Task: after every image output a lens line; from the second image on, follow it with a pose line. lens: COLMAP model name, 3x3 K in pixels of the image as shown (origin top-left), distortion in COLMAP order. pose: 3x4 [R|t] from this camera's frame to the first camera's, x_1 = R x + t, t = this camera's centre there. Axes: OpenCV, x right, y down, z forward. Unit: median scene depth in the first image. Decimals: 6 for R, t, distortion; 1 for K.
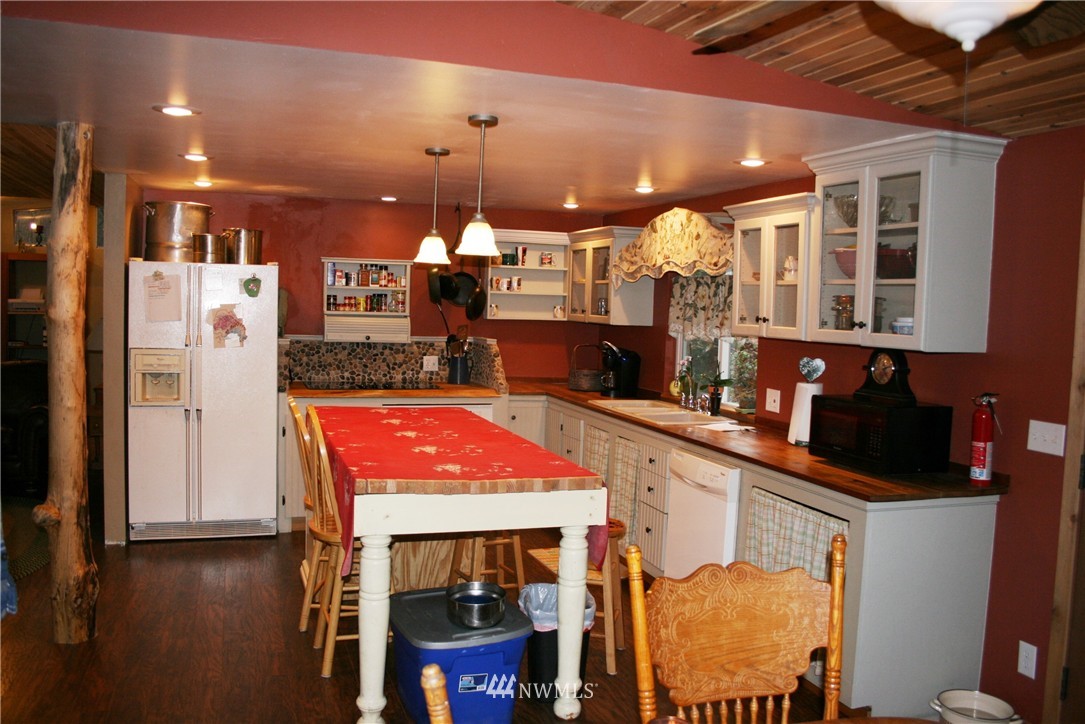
lens RADIAL K [[903.7, 0, 542.5], [0, 903.7, 362.0], [0, 0, 1]] dist [-0.091418, 0.006322]
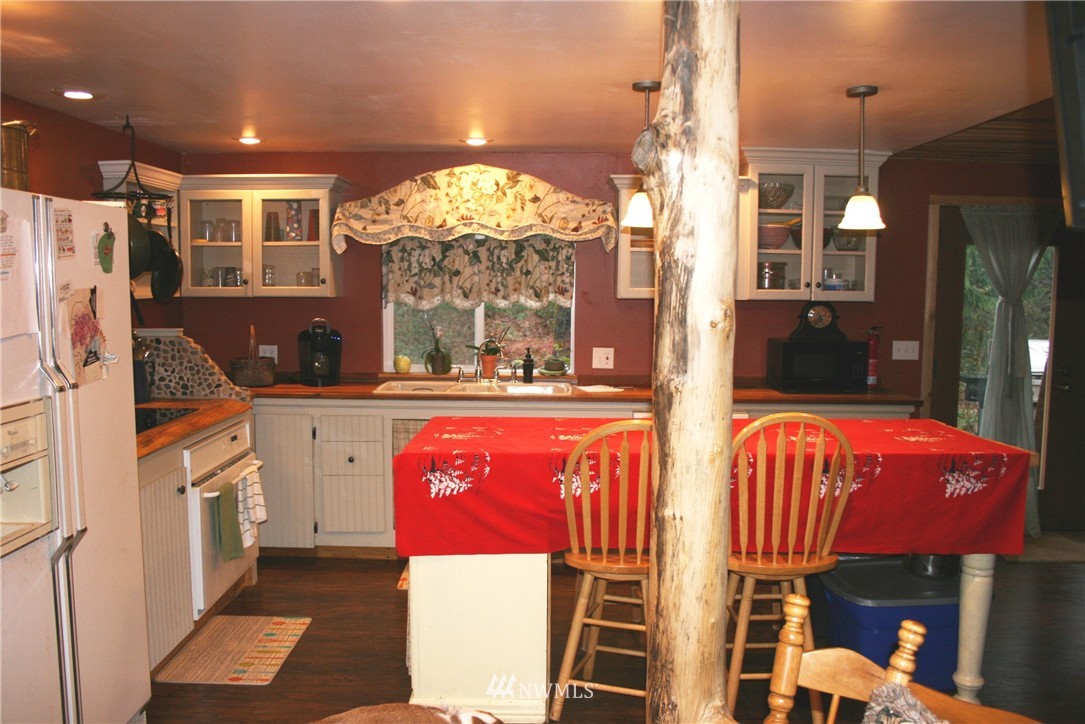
lens RADIAL K [[903.7, 0, 542.5], [0, 903.7, 362.0], [0, 0, 1]] dist [-0.091418, 0.006322]
pose [[0.345058, -0.113390, 0.931707, -0.749960], [0.067484, 0.993104, 0.095869, -0.058783], [-0.936152, 0.029795, 0.350330, 0.665559]]
